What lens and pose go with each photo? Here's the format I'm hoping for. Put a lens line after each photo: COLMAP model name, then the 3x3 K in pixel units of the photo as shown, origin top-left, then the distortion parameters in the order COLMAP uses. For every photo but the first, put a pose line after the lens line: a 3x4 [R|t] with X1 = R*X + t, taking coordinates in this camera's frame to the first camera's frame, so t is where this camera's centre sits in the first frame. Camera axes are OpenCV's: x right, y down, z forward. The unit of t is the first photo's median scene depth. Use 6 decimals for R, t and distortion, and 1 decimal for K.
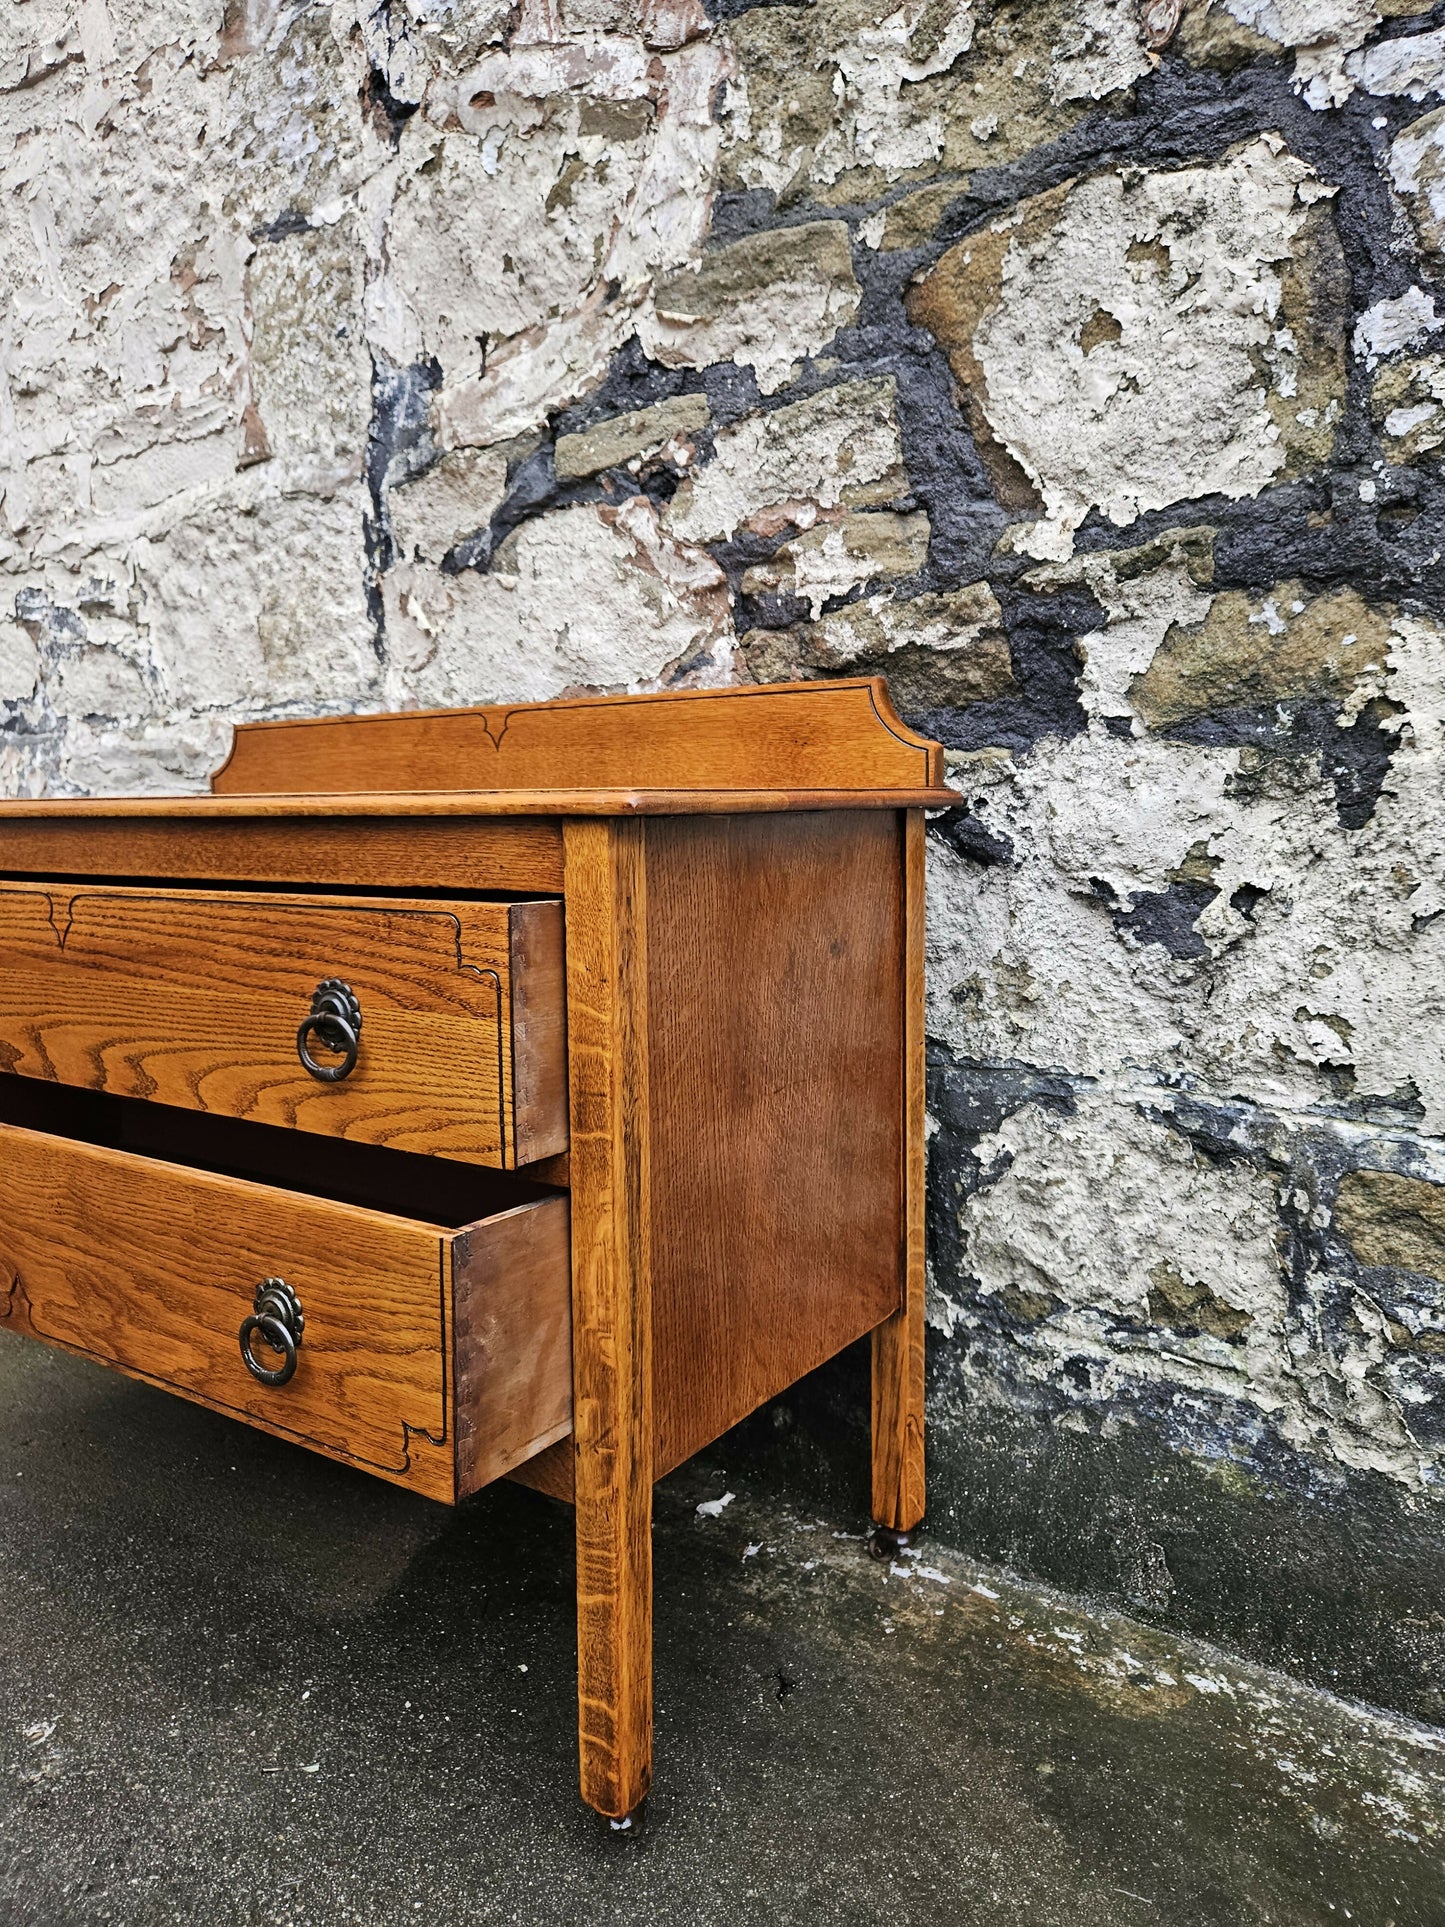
lens RADIAL K [[1287.1, 0, 727.0], [0, 1287.1, 955.1], [0, 0, 1]] dist [0.068964, -0.060248]
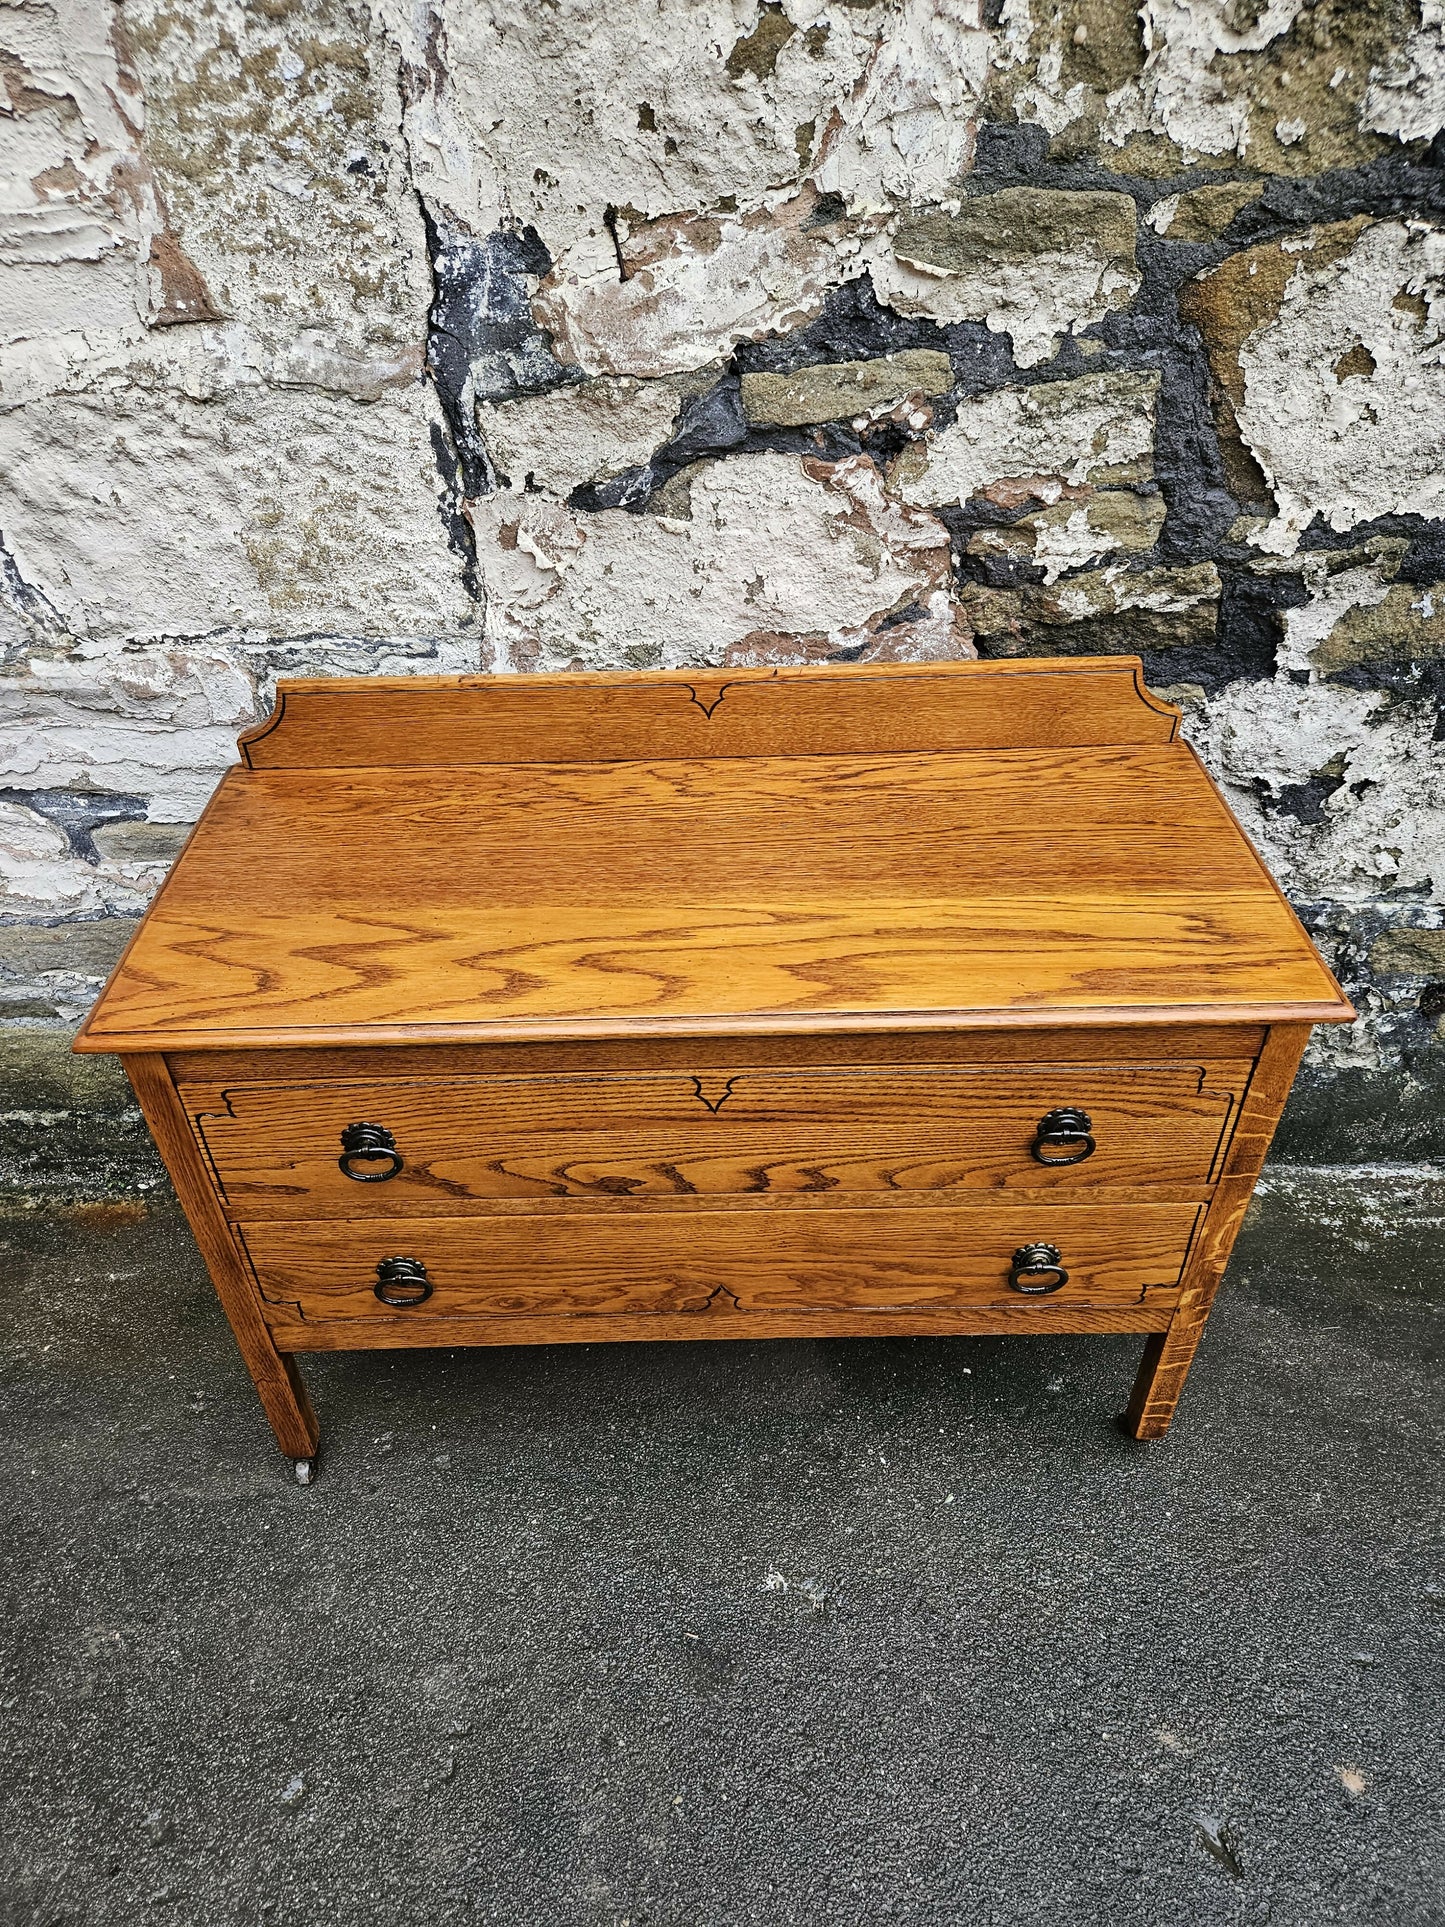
lens RADIAL K [[1272.5, 0, 720.4], [0, 1272.5, 956.7], [0, 0, 1]] dist [0.081368, -0.069369]
pose [[0.817569, -0.360622, 0.448924, -0.770450], [0.073978, 0.838930, 0.539188, -0.605764], [-0.571059, -0.407613, 0.712561, 0.240662]]
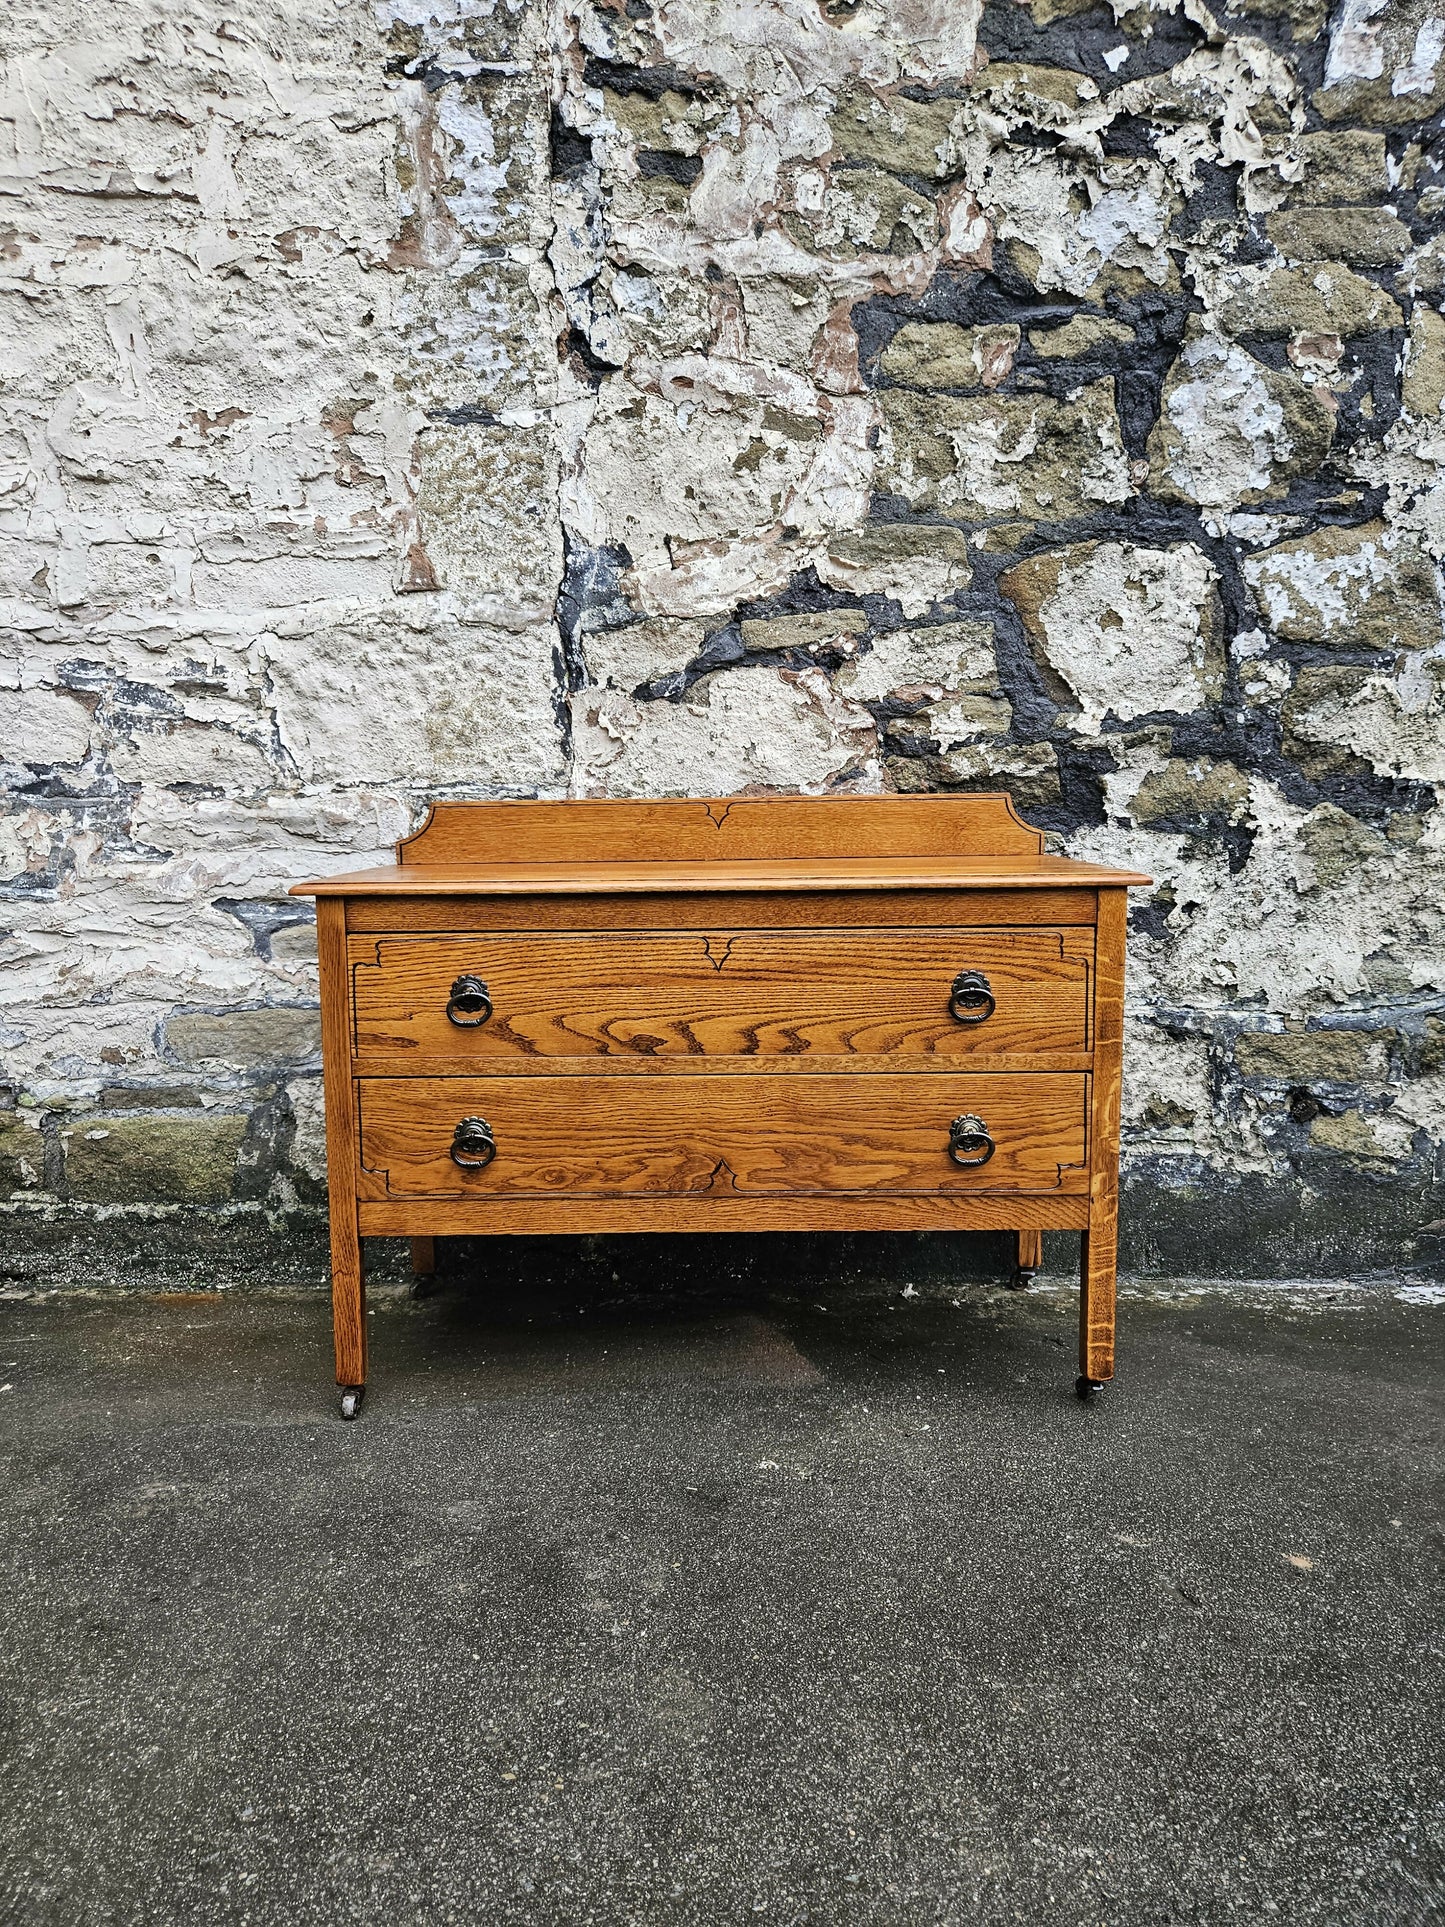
lens RADIAL K [[1271.0, 0, 708.0], [0, 1271.0, 956.8], [0, 0, 1]] dist [0.080216, -0.064186]
pose [[0.830808, -0.067316, 0.552474, -1.124965], [0.066239, 0.997563, 0.021938, -0.051178], [-0.552604, 0.018369, 0.833242, -0.220072]]
